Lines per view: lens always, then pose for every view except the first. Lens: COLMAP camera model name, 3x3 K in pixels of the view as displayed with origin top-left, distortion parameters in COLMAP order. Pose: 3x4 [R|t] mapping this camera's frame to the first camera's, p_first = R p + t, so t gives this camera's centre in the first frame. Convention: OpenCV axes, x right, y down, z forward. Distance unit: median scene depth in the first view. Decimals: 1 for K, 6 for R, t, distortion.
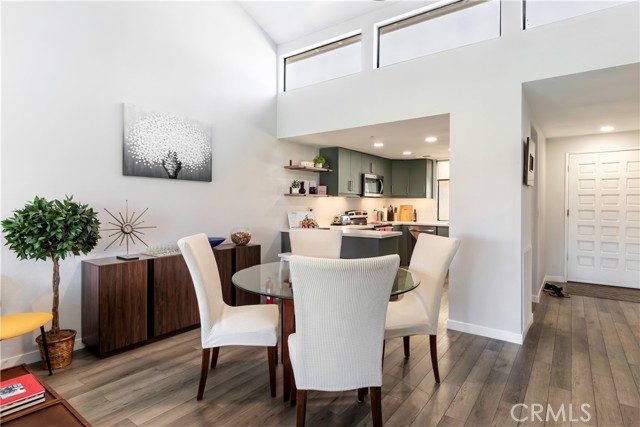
lens RADIAL K [[343.2, 0, 321.5], [0, 343.2, 205.0], [0, 0, 1]] dist [0.016257, -0.000624]
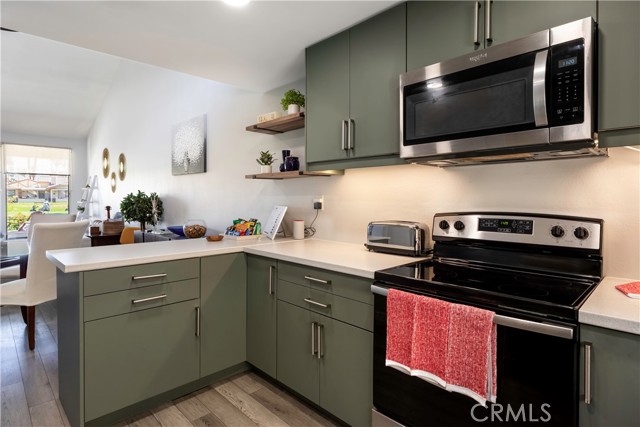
lens RADIAL K [[350.7, 0, 319.9], [0, 350.7, 196.9], [0, 0, 1]] dist [-0.001435, -0.001070]
pose [[-0.173522, -0.007316, -0.984803, 0.447661], [-0.004359, 0.999968, -0.006661, 0.007102], [0.984820, 0.003137, -0.173549, 1.085915]]
